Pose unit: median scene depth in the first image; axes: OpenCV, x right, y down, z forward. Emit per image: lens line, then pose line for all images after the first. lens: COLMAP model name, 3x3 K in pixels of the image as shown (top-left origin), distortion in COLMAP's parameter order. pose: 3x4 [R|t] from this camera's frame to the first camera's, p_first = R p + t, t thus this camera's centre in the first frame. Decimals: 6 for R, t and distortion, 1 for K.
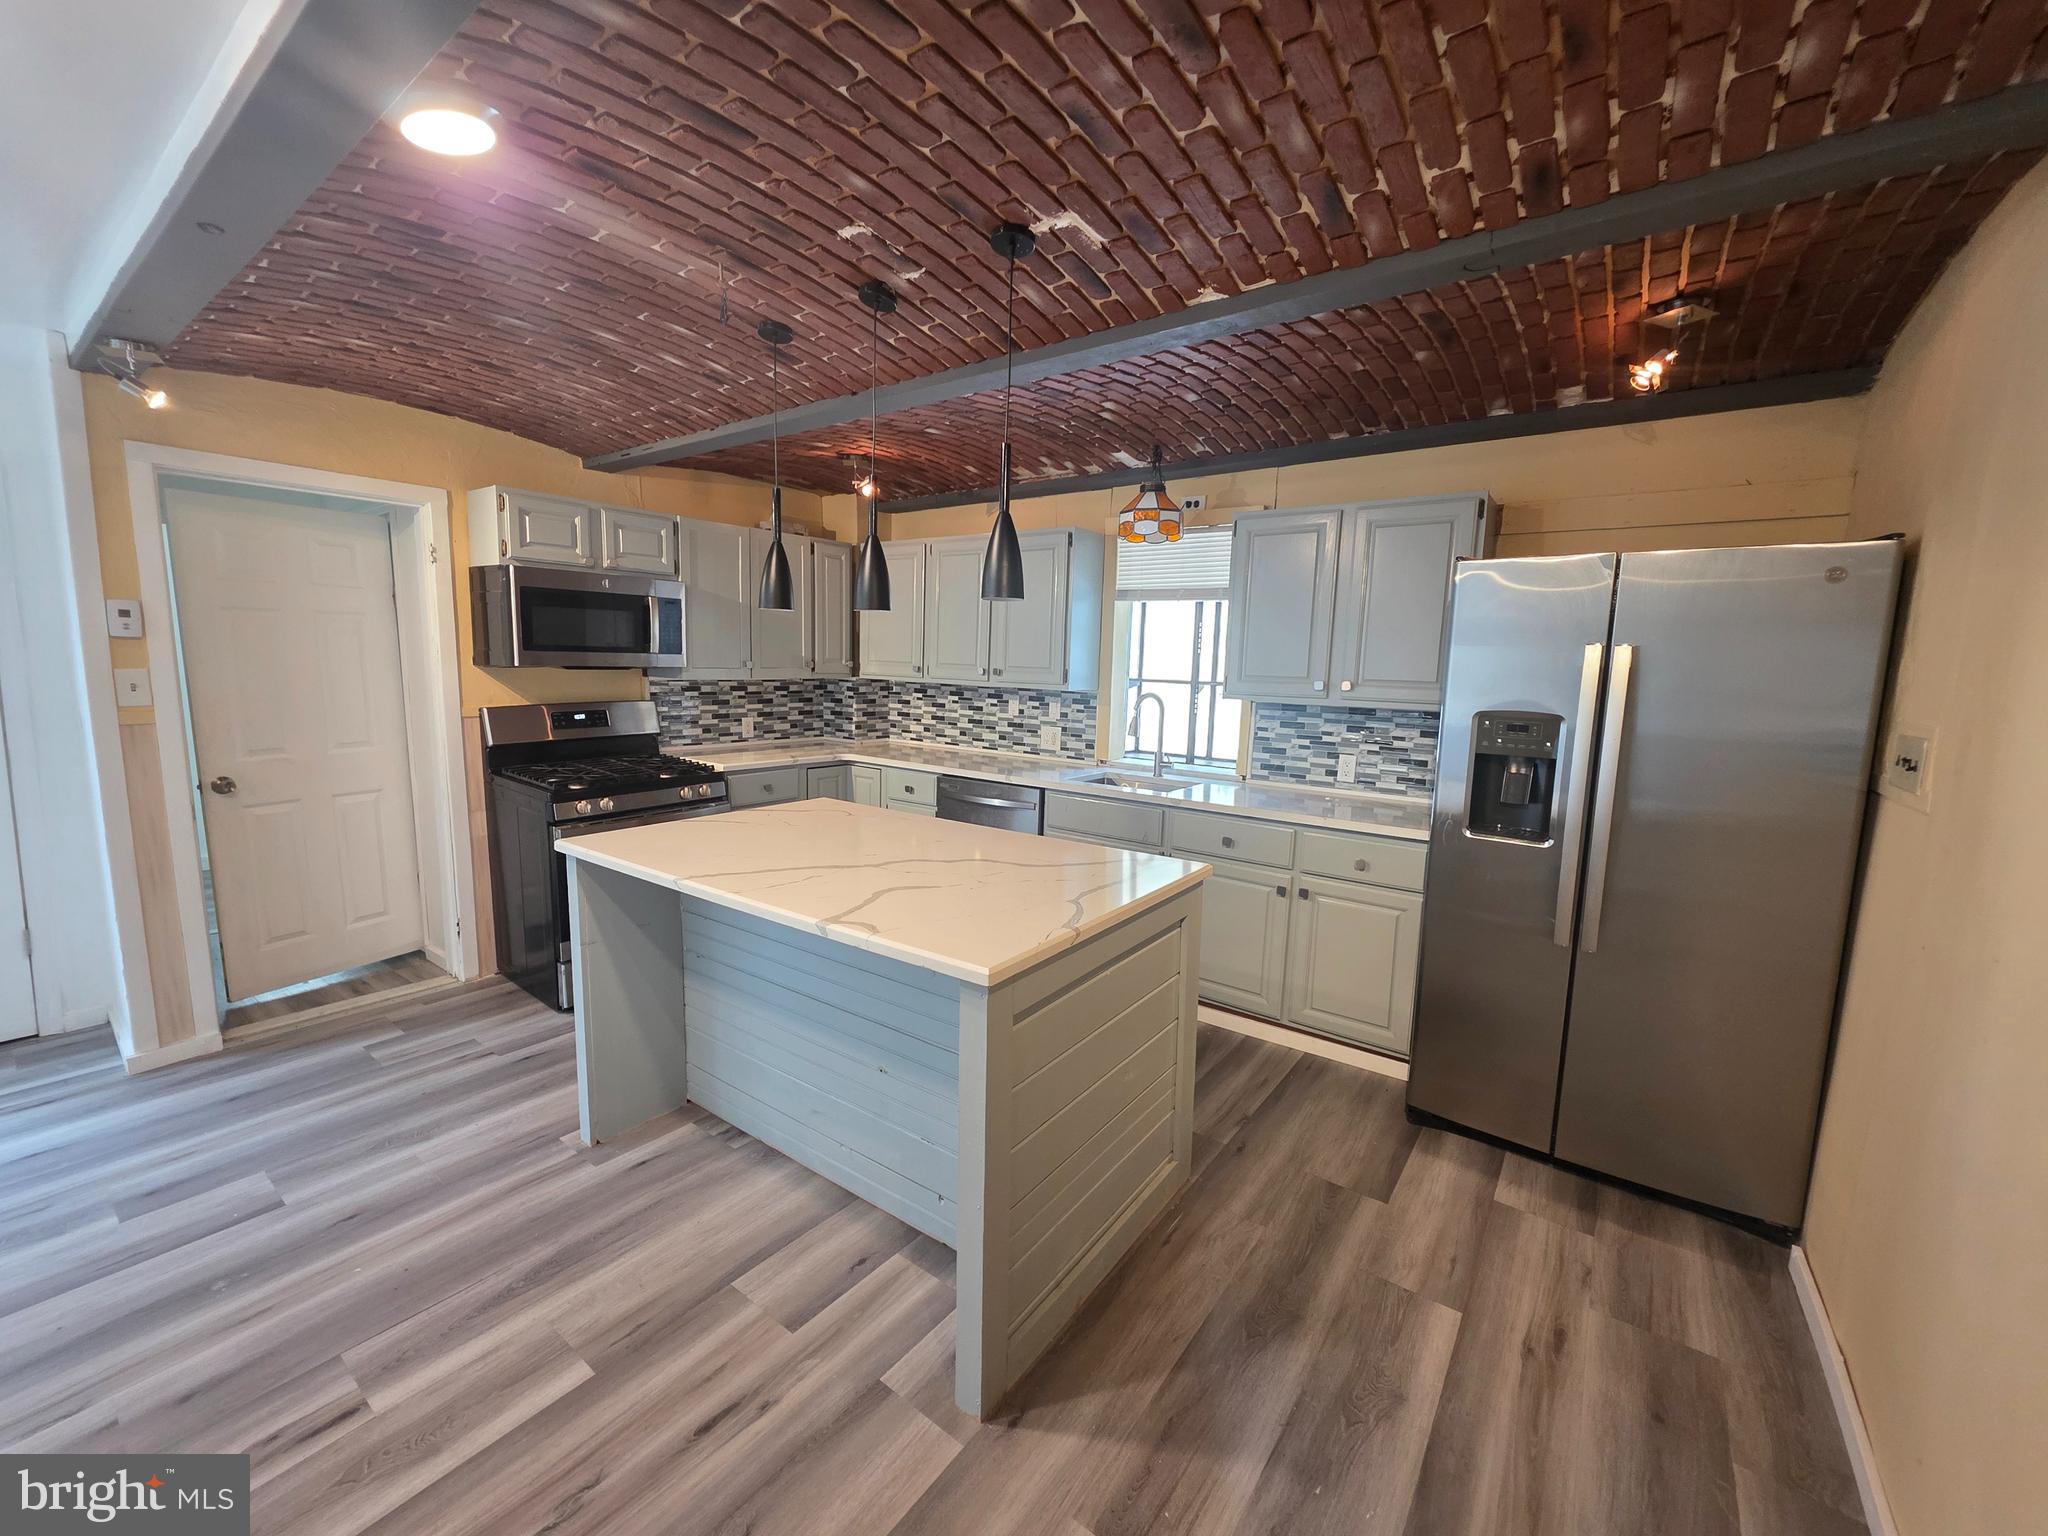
lens RADIAL K [[813.7, 0, 1019.0], [0, 813.7, 768.8], [0, 0, 1]] dist [0.000222, -0.000001]
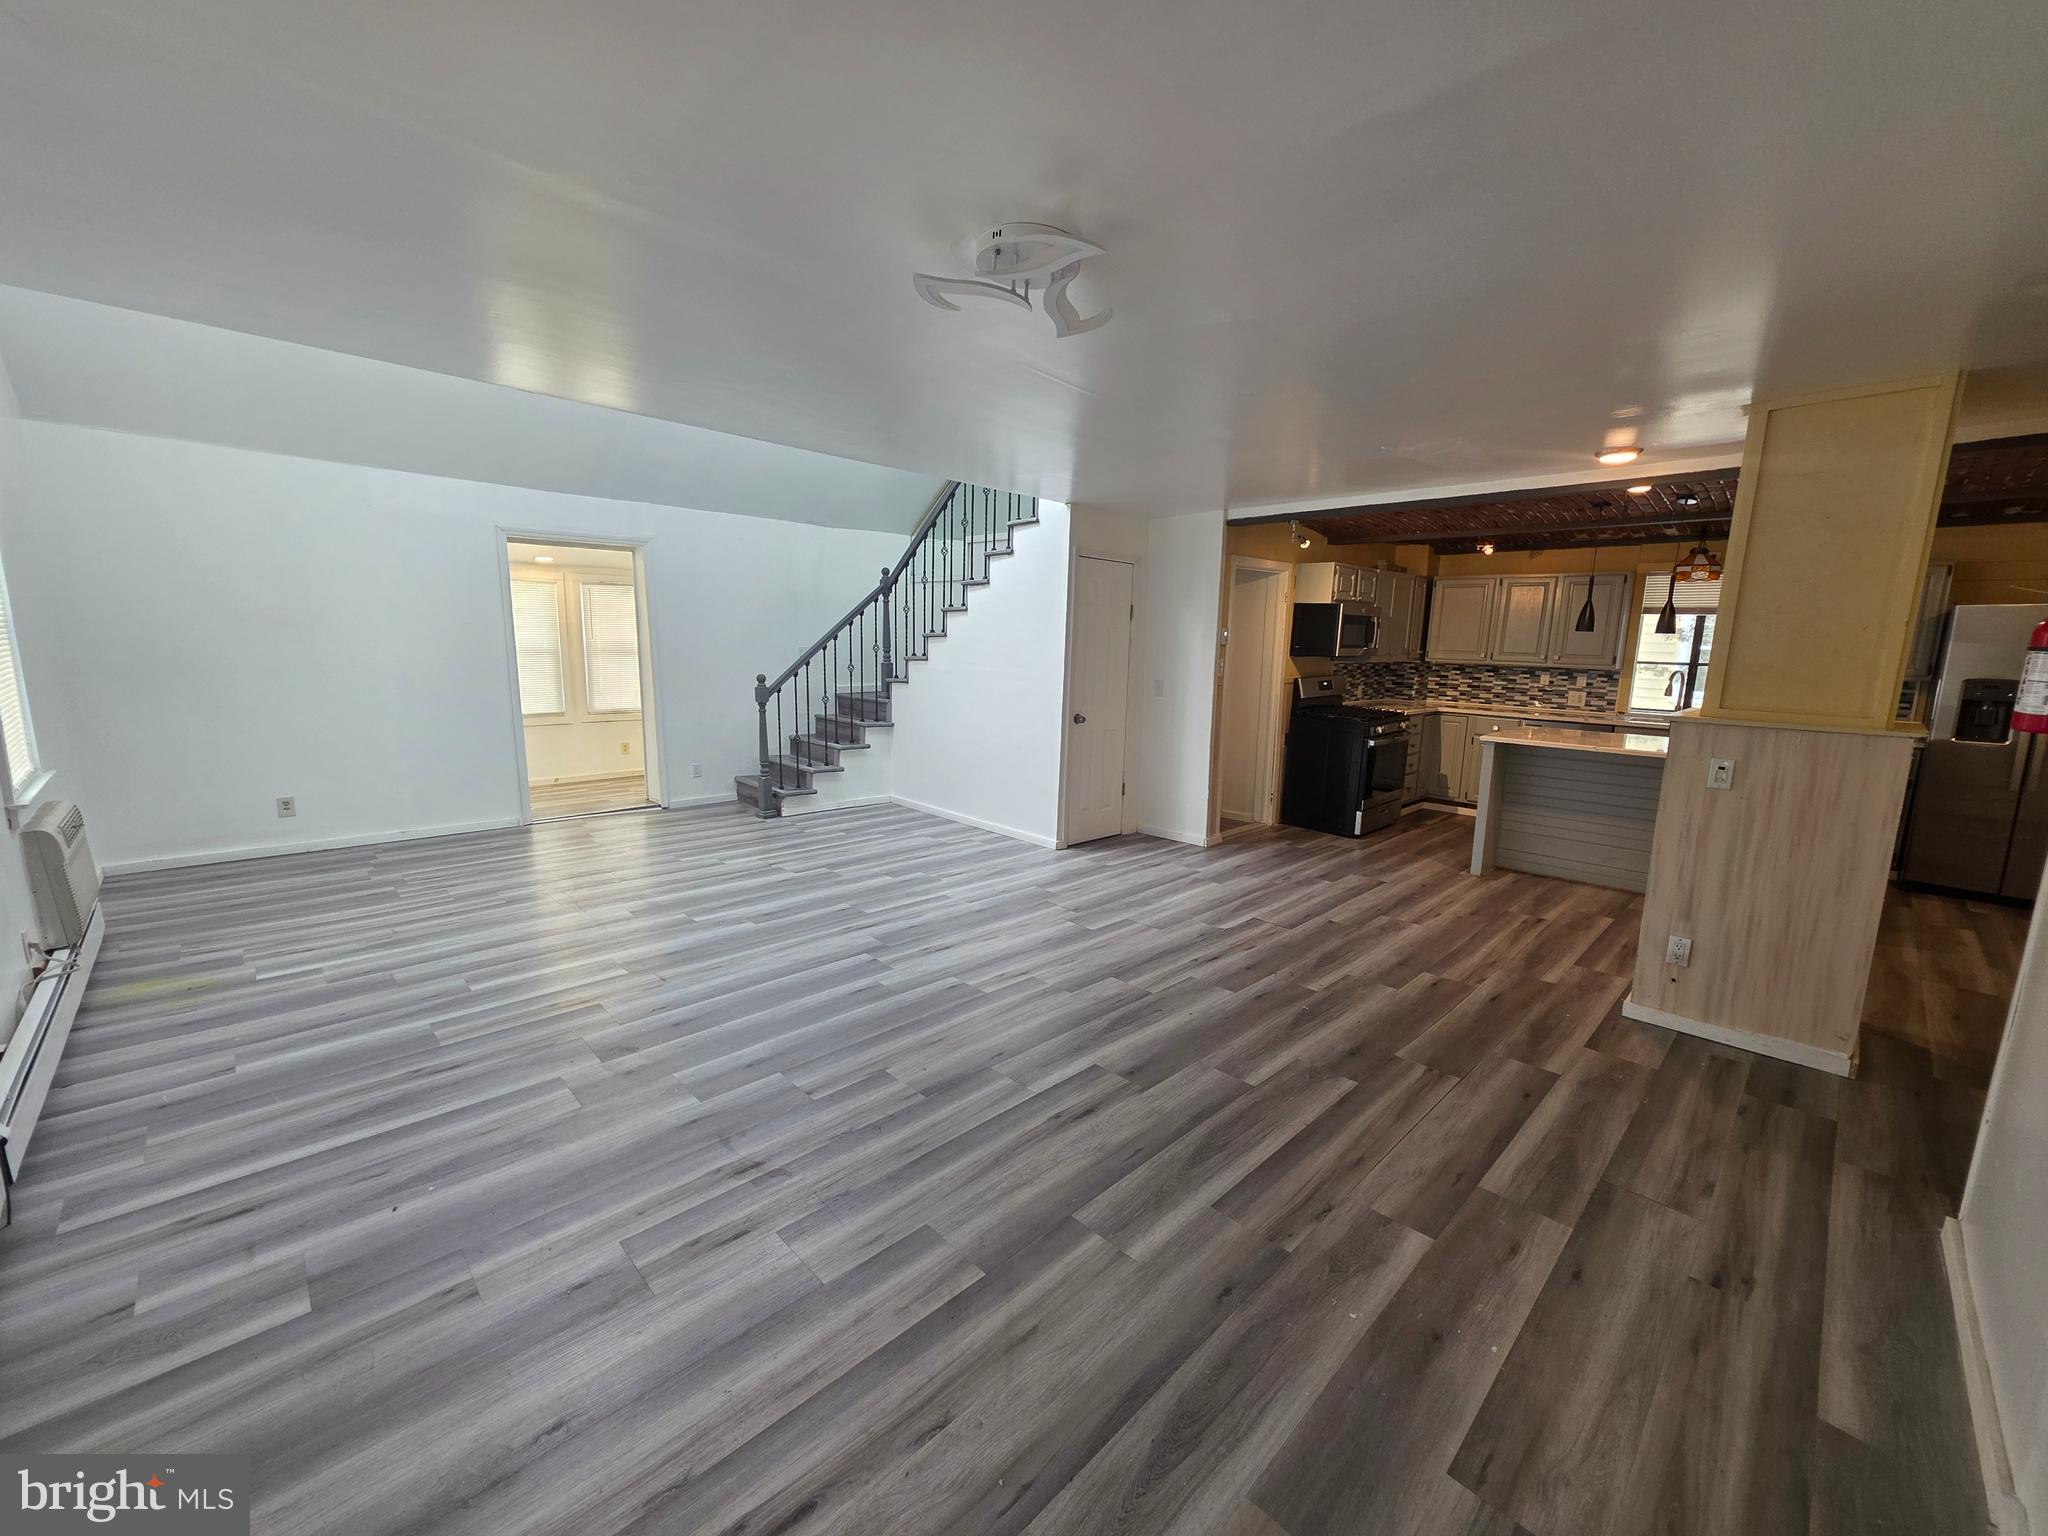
lens RADIAL K [[813.7, 0, 1019.0], [0, 813.7, 768.8], [0, 0, 1]] dist [0.000222, -0.000001]
pose [[0.987112, 0.020780, -0.158676, -0.997511], [-0.016906, 0.999526, 0.025721, 0.098134], [0.159136, -0.022707, 0.986996, -0.961479]]
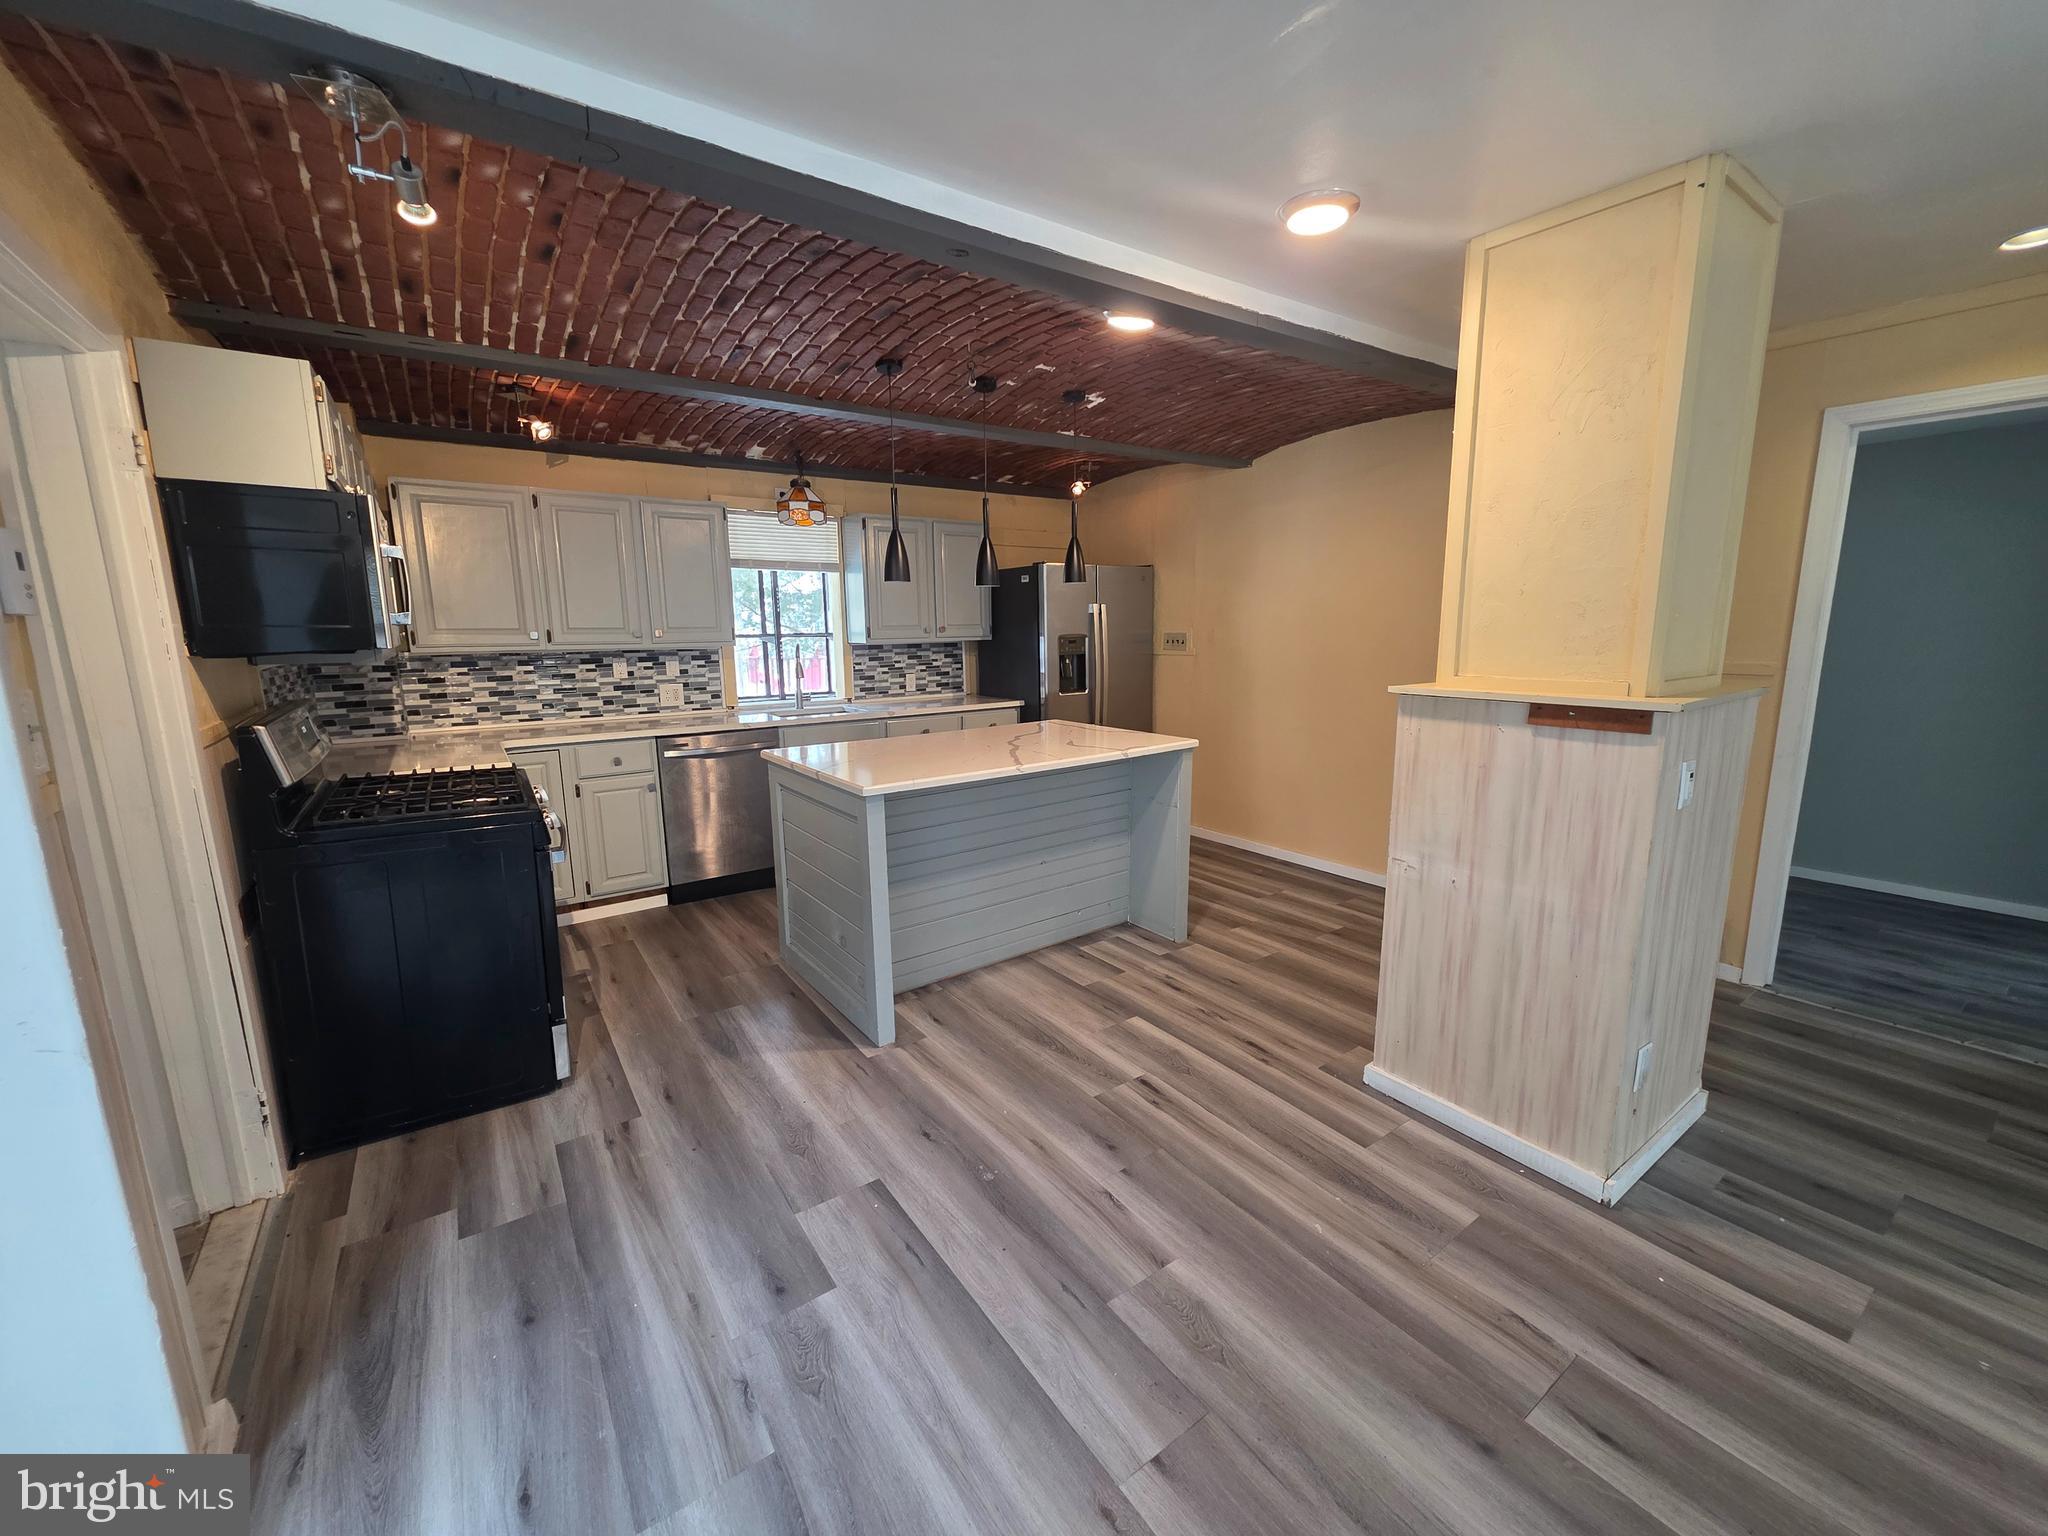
lens RADIAL K [[813.7, 0, 1019.0], [0, 813.7, 768.8], [0, 0, 1]] dist [0.000222, -0.000001]
pose [[0.314212, -0.197019, 0.928684, -1.045560], [0.147283, 0.976501, 0.157332, -0.055465], [-0.937859, 0.087344, 0.335846, 0.284430]]
